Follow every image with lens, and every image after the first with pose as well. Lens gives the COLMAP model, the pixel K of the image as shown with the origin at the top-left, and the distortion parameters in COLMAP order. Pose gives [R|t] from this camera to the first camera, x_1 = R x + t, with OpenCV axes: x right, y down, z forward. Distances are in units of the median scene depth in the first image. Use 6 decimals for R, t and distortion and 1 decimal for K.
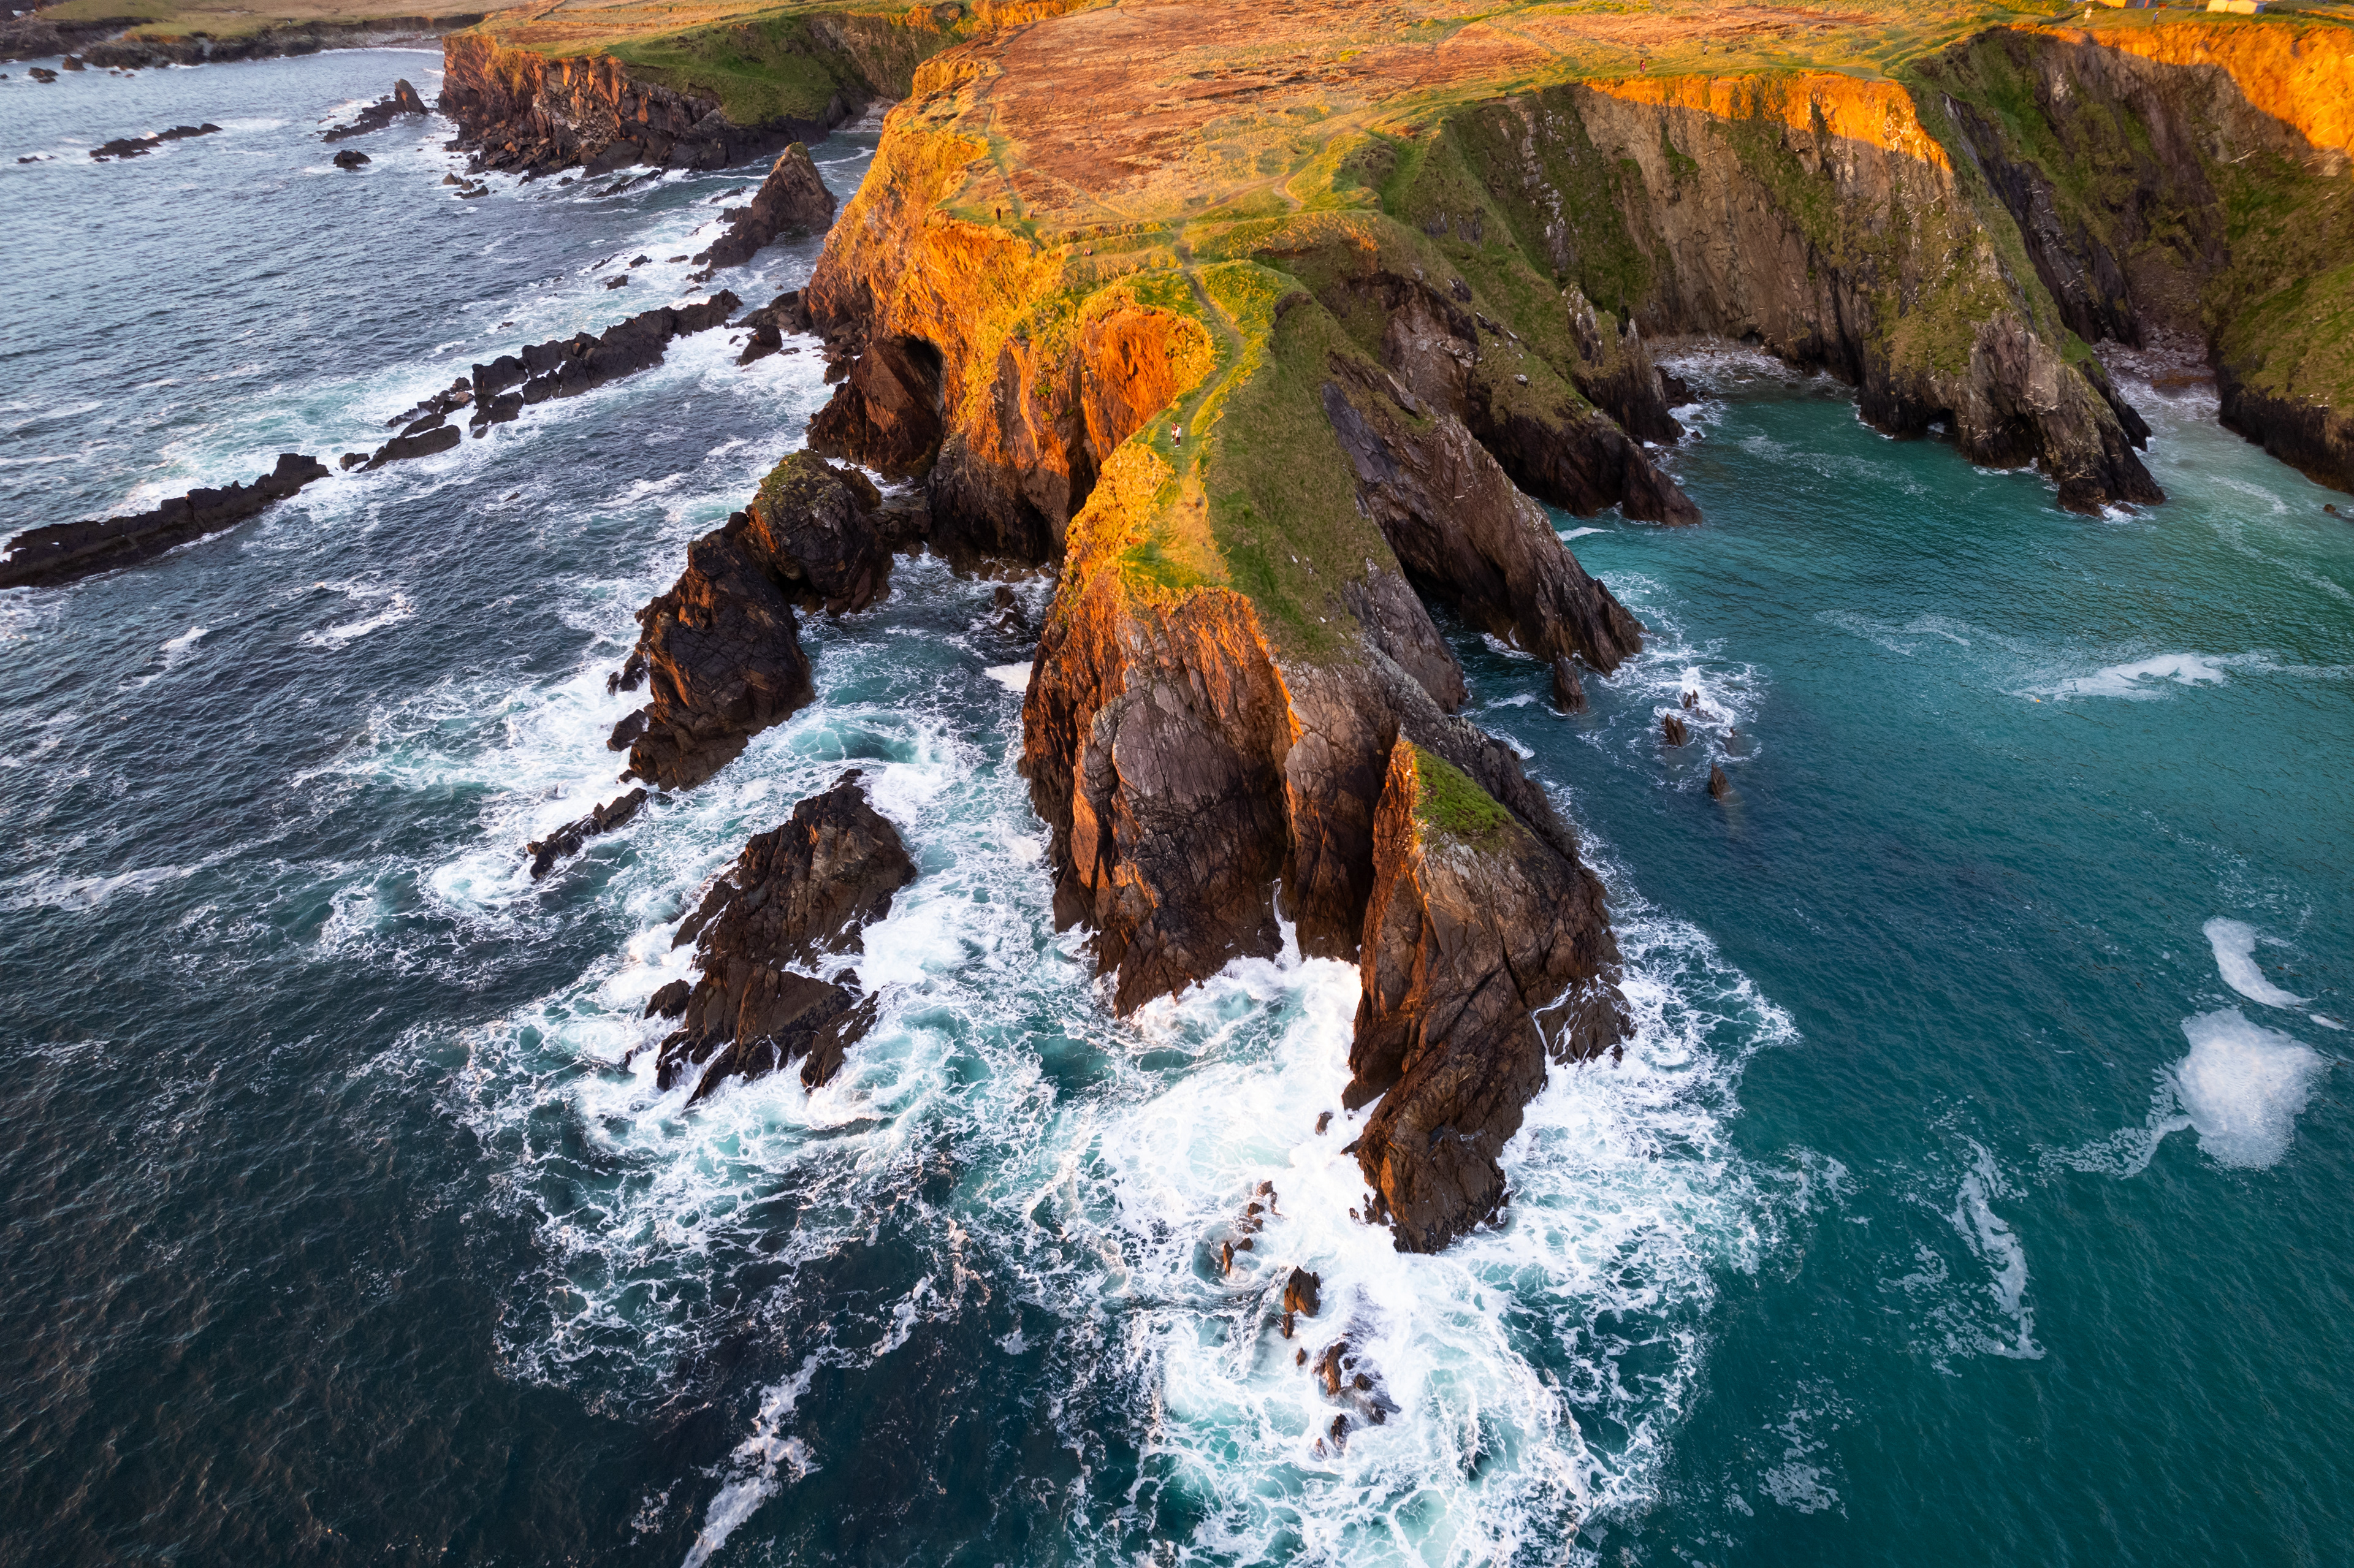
lens RADIAL K [[1399.8, 0, 1171.7], [0, 1399.8, 715.9], [0, 0, 1]] dist [-0.072471, 0.075919]
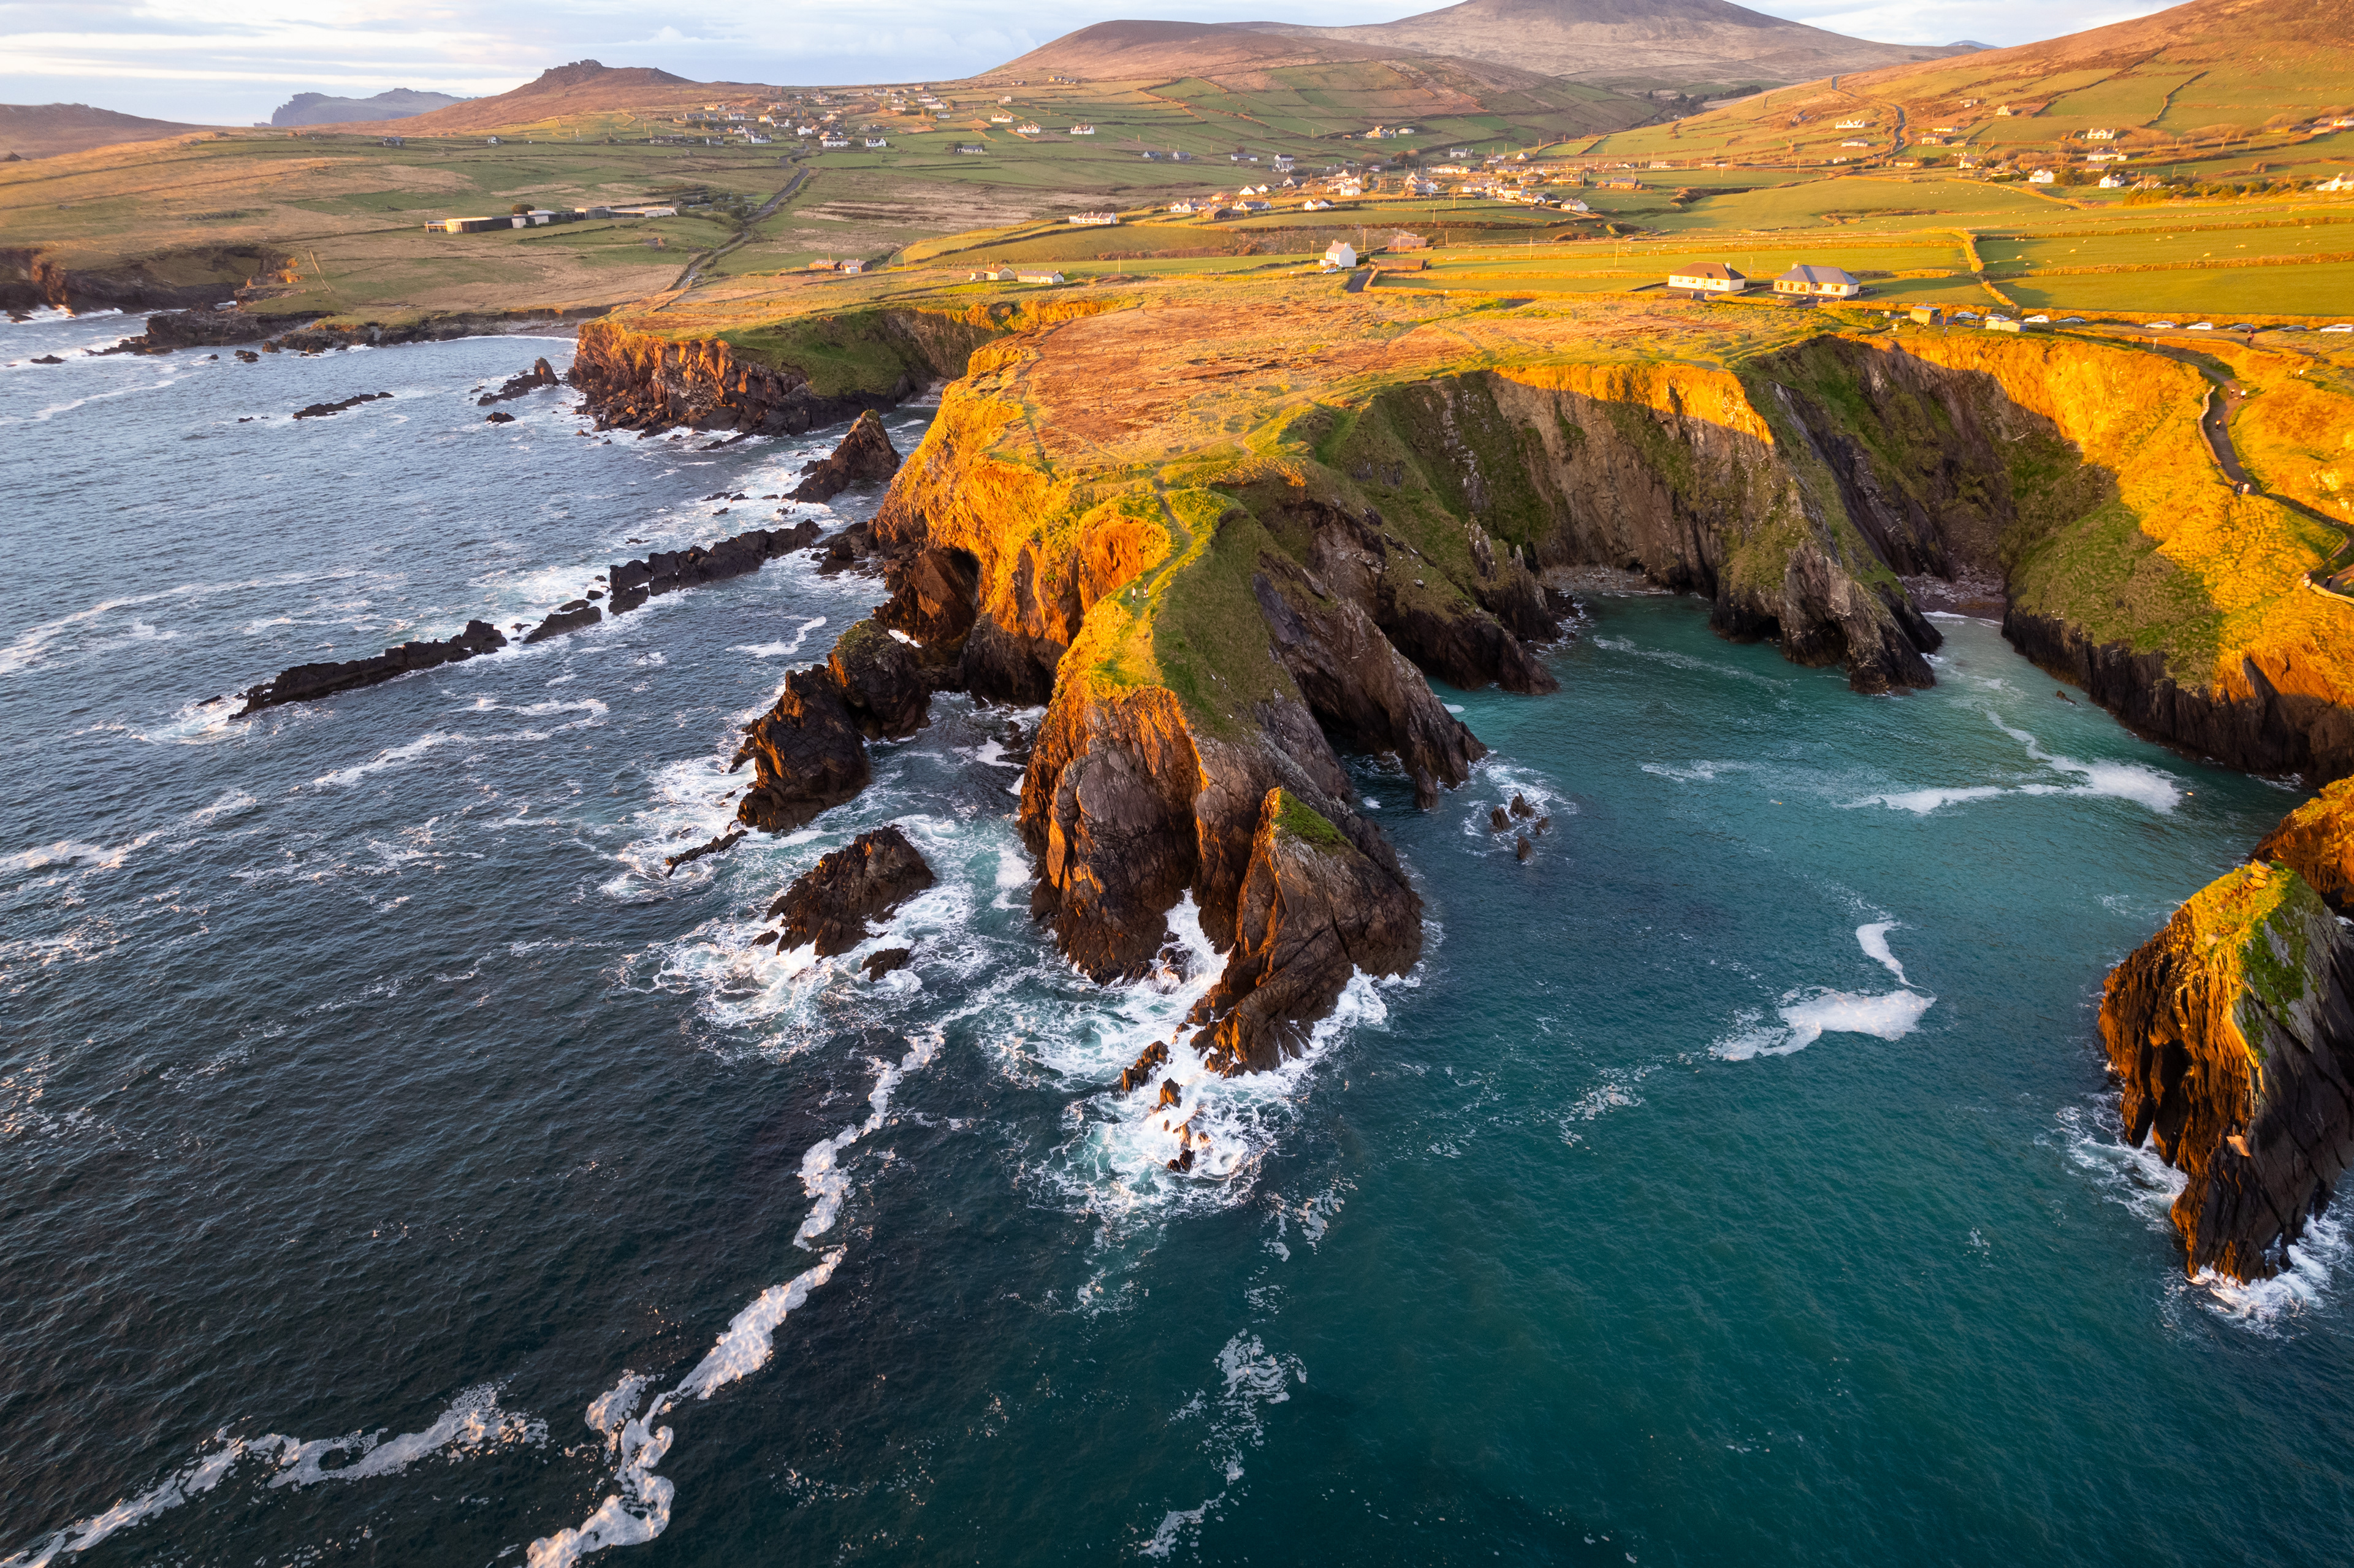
lens RADIAL K [[1533.8, 0, 1177.0], [0, 1533.8, 784.0], [0, 0, 1]] dist [-0.025280, 0.003276]
pose [[0.999057, 0.024205, -0.036038, 0.074449], [-0.030004, 0.984949, -0.170220, 0.178613], [0.031376, 0.171141, 0.984747, -0.357724]]
